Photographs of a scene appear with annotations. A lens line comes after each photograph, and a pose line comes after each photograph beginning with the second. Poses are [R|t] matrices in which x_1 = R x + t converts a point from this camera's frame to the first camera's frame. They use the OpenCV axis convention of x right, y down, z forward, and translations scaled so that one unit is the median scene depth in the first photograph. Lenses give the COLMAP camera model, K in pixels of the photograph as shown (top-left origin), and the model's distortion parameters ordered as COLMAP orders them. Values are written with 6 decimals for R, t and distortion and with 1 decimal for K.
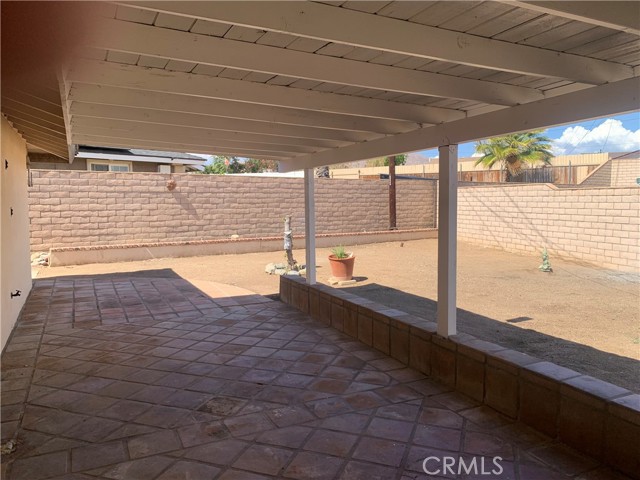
lens RADIAL K [[489.8, 0, 315.5], [0, 489.8, 228.4], [0, 0, 1]] dist [0.051419, -0.072355]
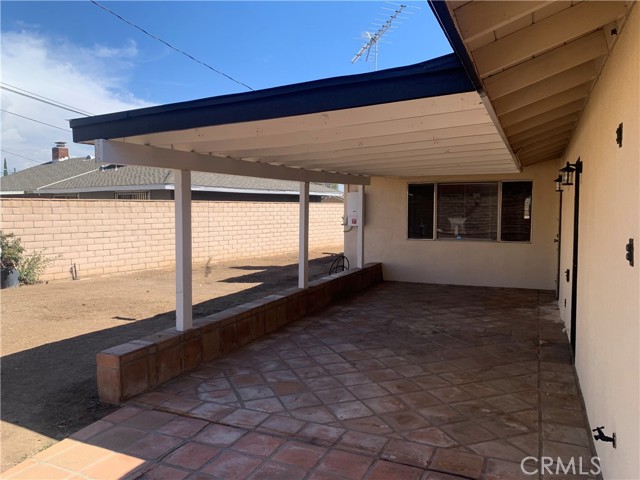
lens RADIAL K [[489.8, 0, 315.5], [0, 489.8, 228.4], [0, 0, 1]] dist [0.051419, -0.072355]
pose [[-0.643502, -0.027195, 0.764961, -0.849760], [0.047563, 0.996017, 0.075421, -0.100142], [-0.763965, 0.084918, -0.639645, 1.605990]]
